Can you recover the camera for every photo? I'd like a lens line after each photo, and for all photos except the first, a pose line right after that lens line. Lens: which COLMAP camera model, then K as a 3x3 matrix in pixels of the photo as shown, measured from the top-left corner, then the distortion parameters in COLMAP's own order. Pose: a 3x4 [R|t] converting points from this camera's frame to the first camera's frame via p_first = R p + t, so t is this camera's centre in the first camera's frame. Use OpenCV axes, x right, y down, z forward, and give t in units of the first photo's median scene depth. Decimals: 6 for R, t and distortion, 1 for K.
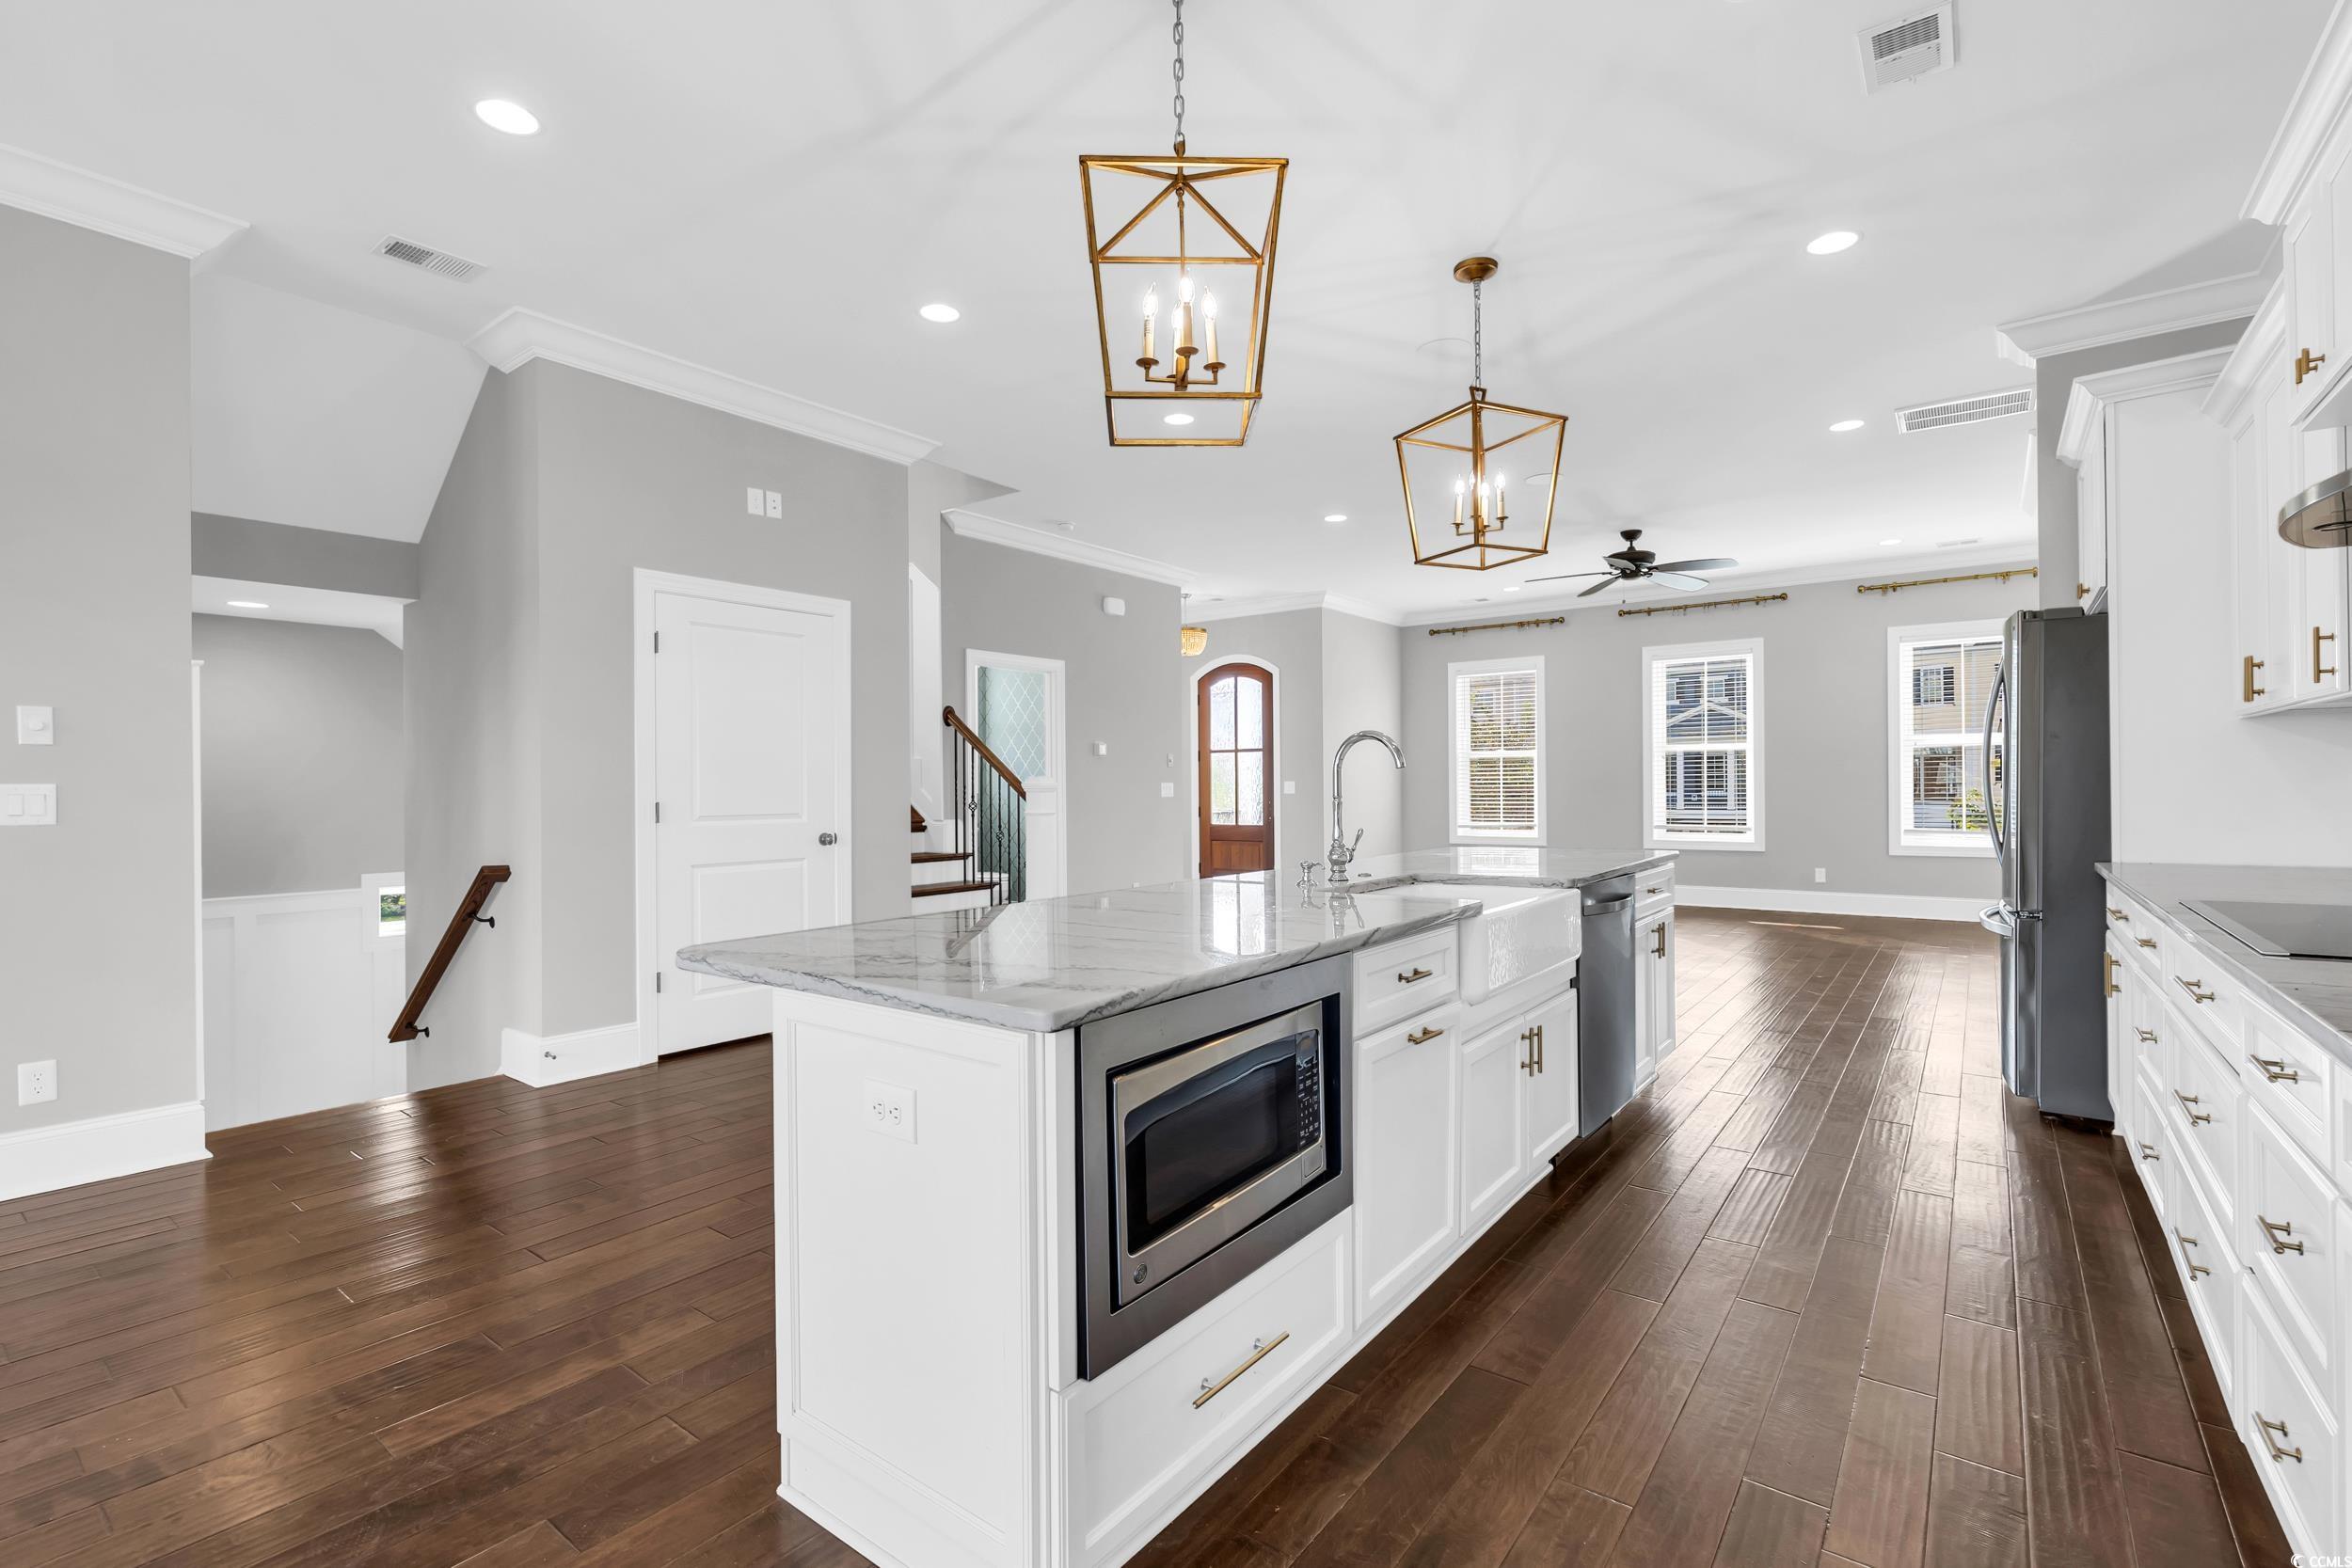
lens RADIAL K [[1070.4, 0, 1164.3], [0, 1070.4, 778.0], [0, 0, 1]] dist [-0.003451, -0.000214]
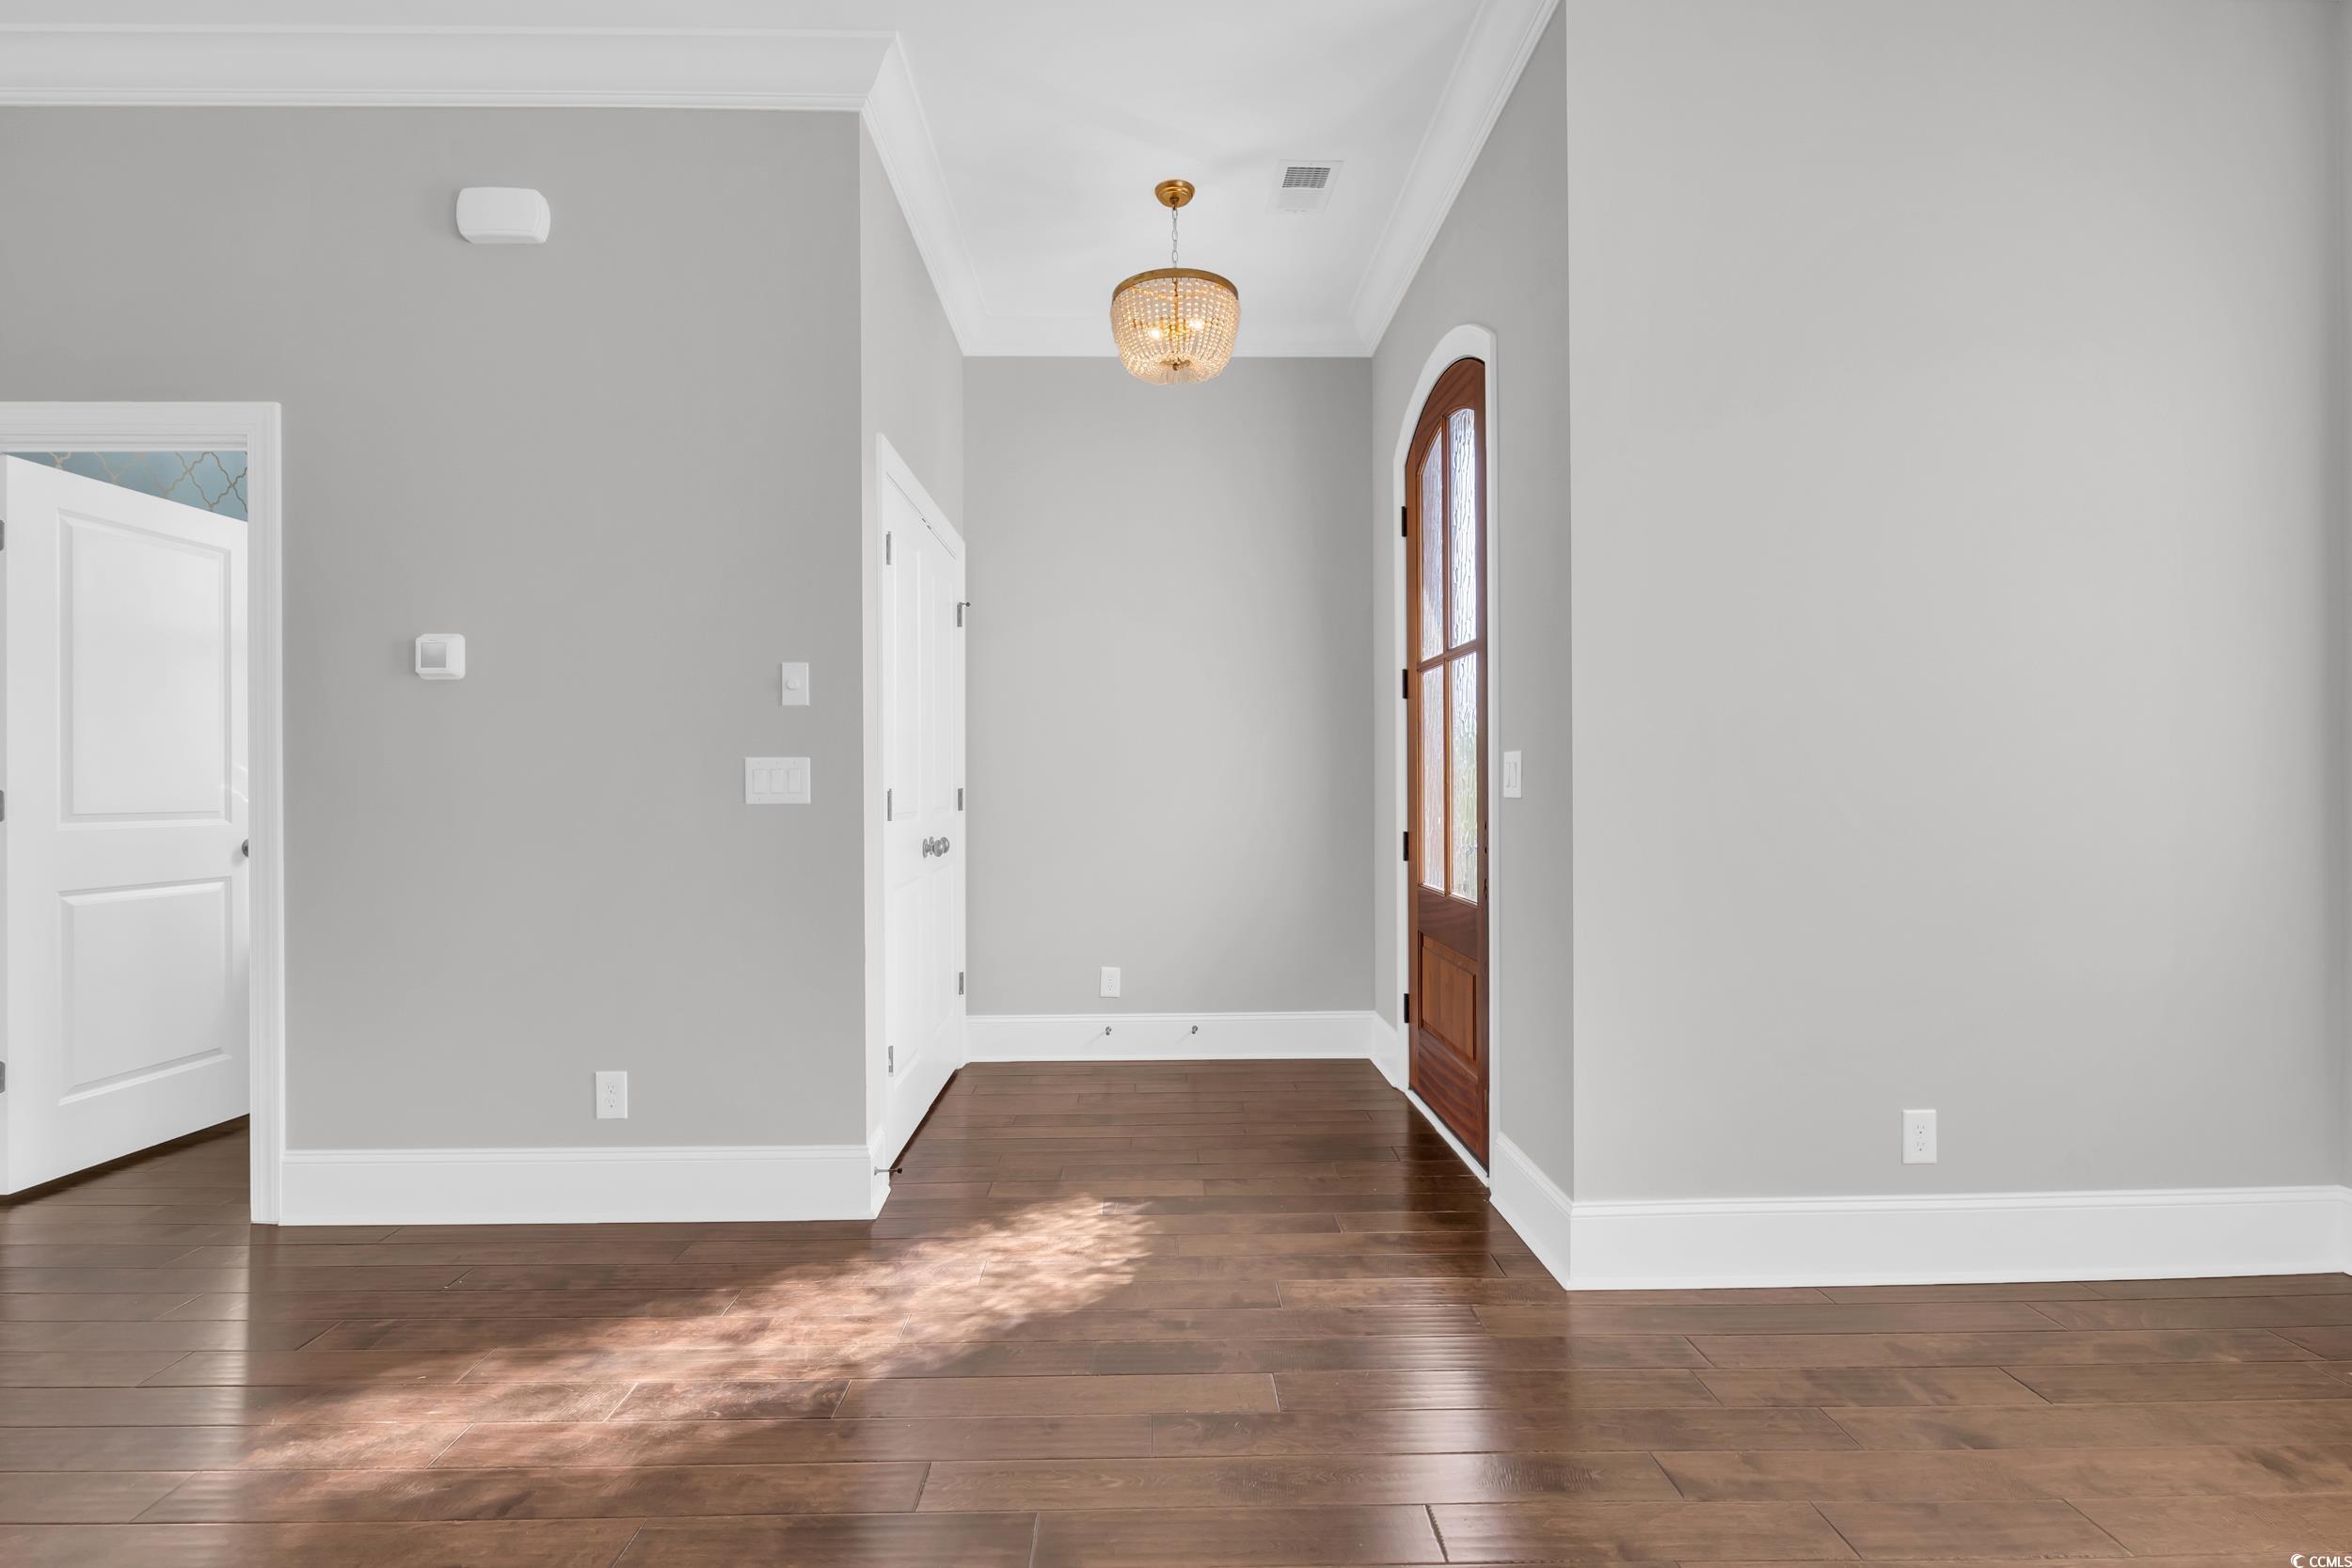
lens RADIAL K [[1108.3, 0, 1172.4], [0, 1108.3, 775.1], [0, 0, 1]] dist [0.003425, 0.000373]
pose [[0.625491, 0.004022, -0.780221, 0.540071], [-0.000579, 0.999989, 0.004691, 0.012658], [0.780231, -0.002482, 0.625487, 1.483870]]
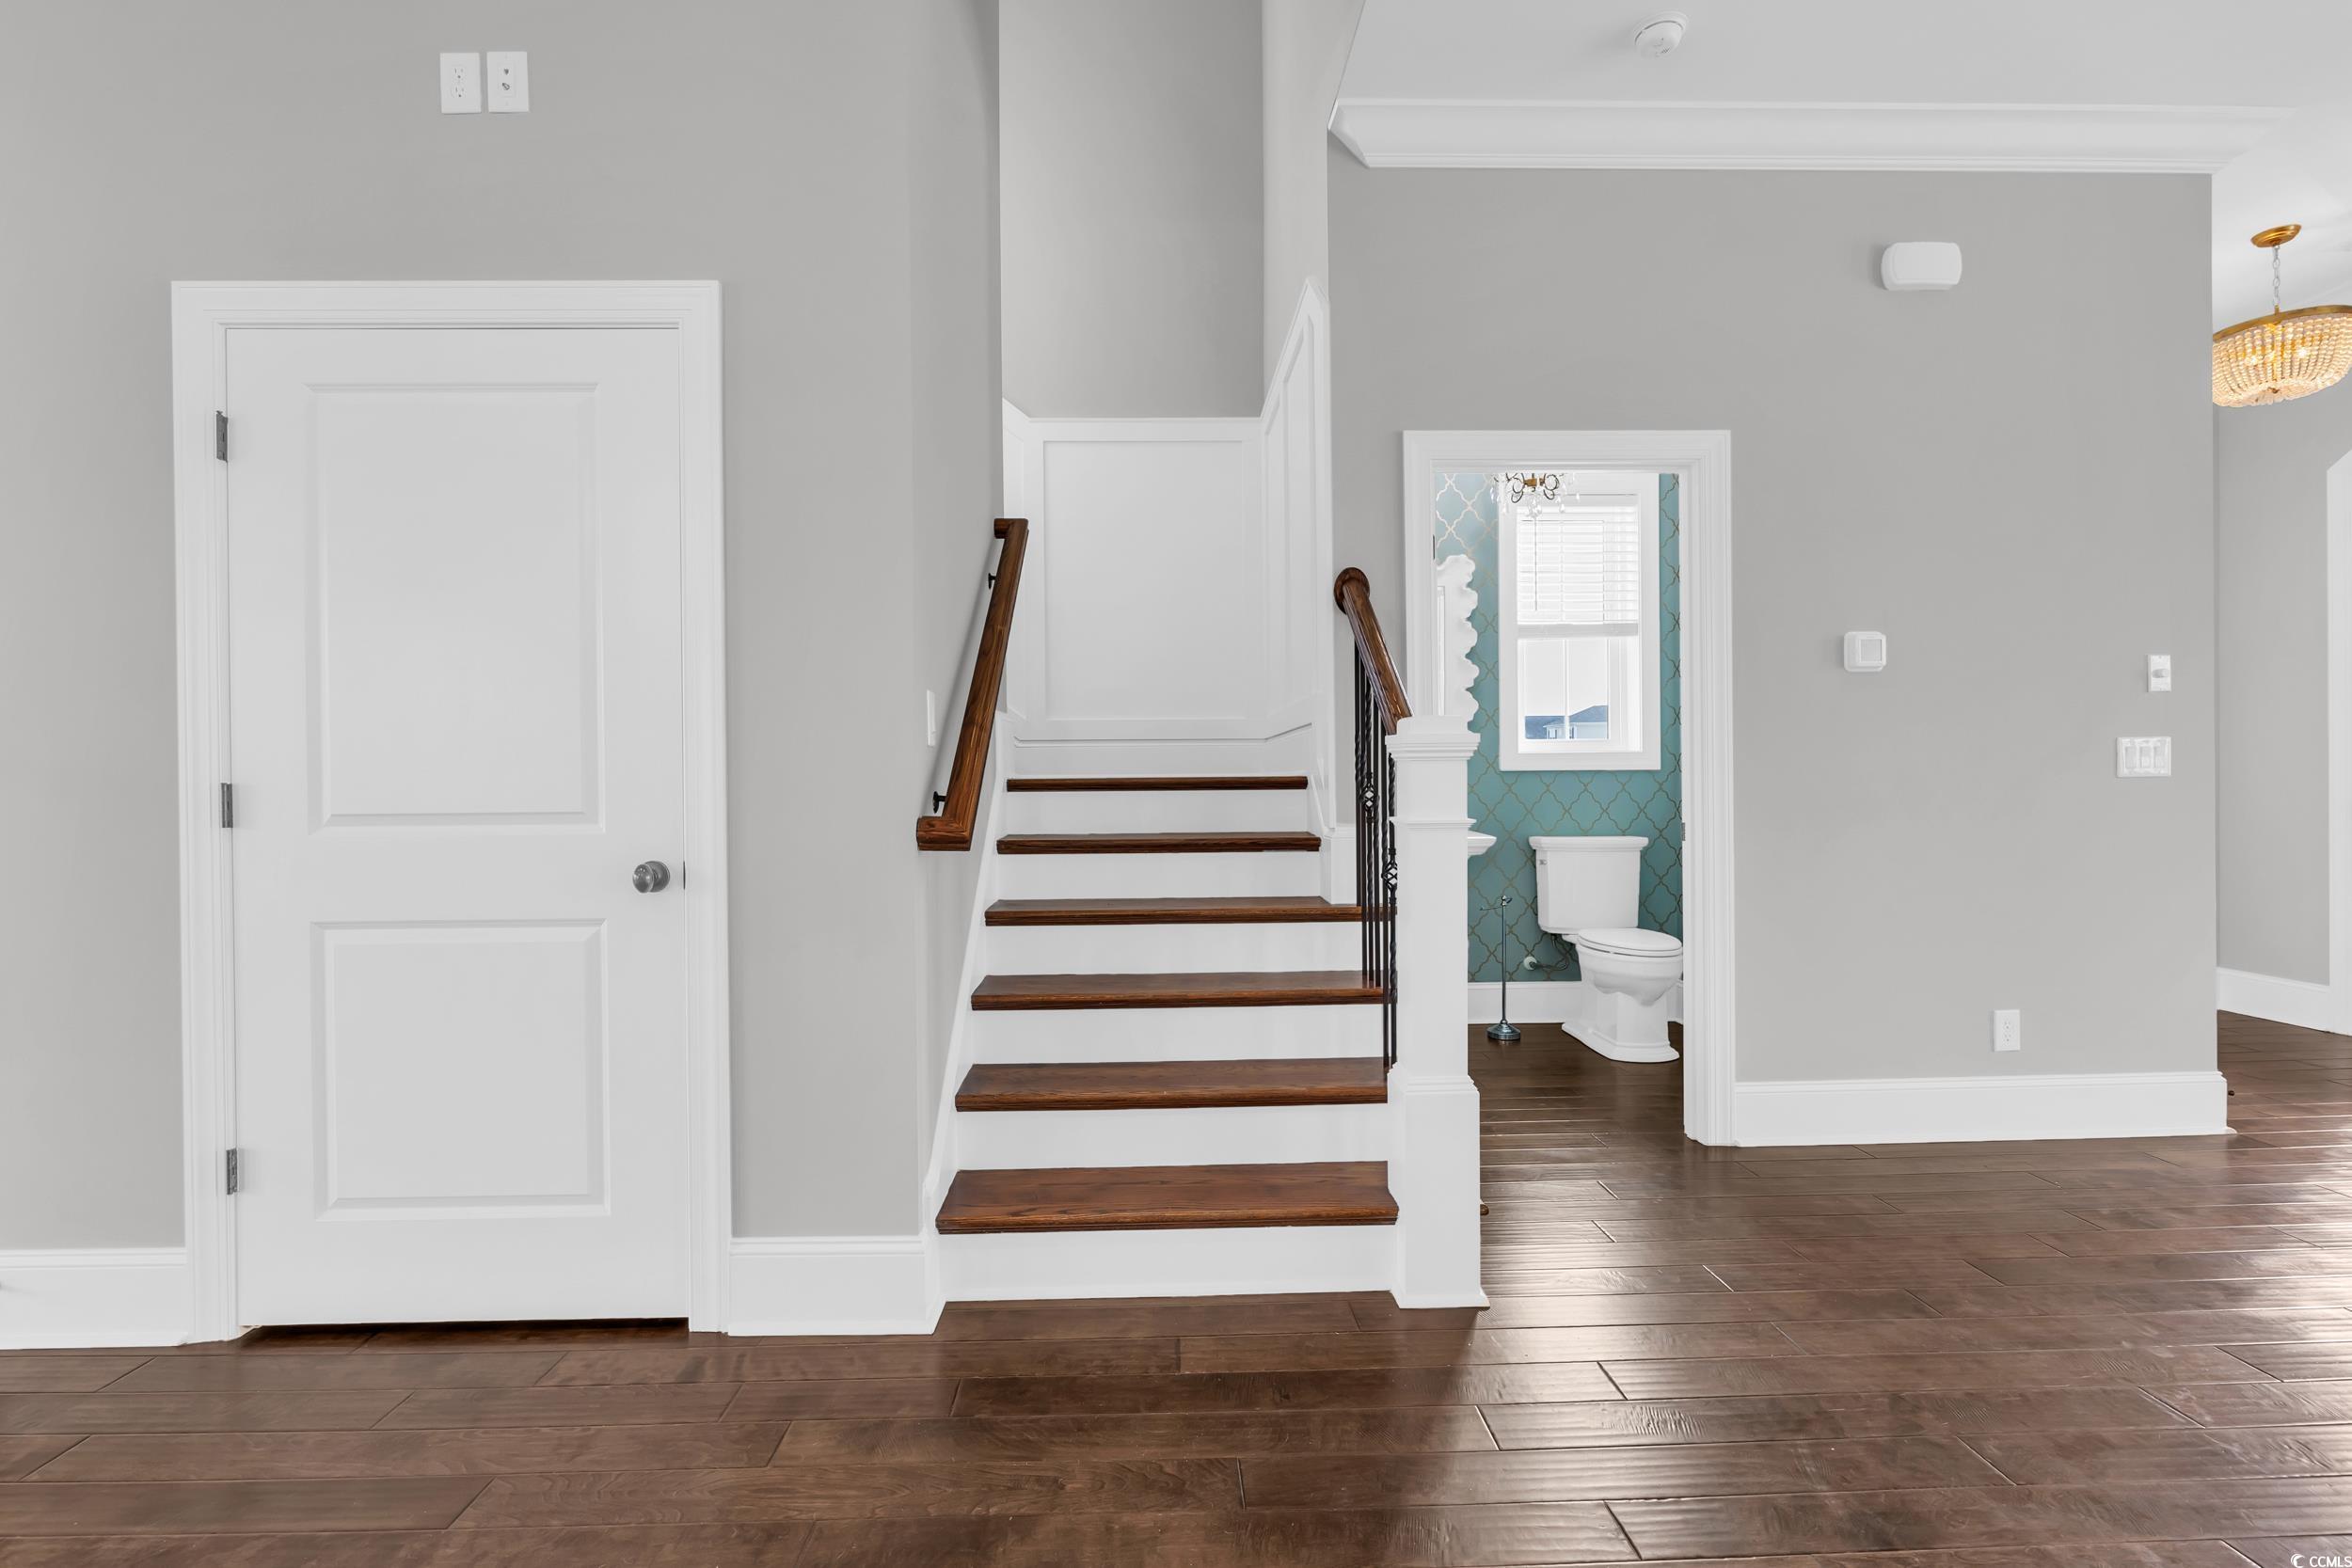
lens RADIAL K [[1070.4, 0, 1164.3], [0, 1070.4, 778.0], [0, 0, 1]] dist [-0.003451, -0.000214]
pose [[0.632263, 0.007947, -0.774713, 0.119595], [0.009592, 0.999790, 0.018084, 0.013746], [0.774695, -0.018865, 0.632054, 0.874115]]
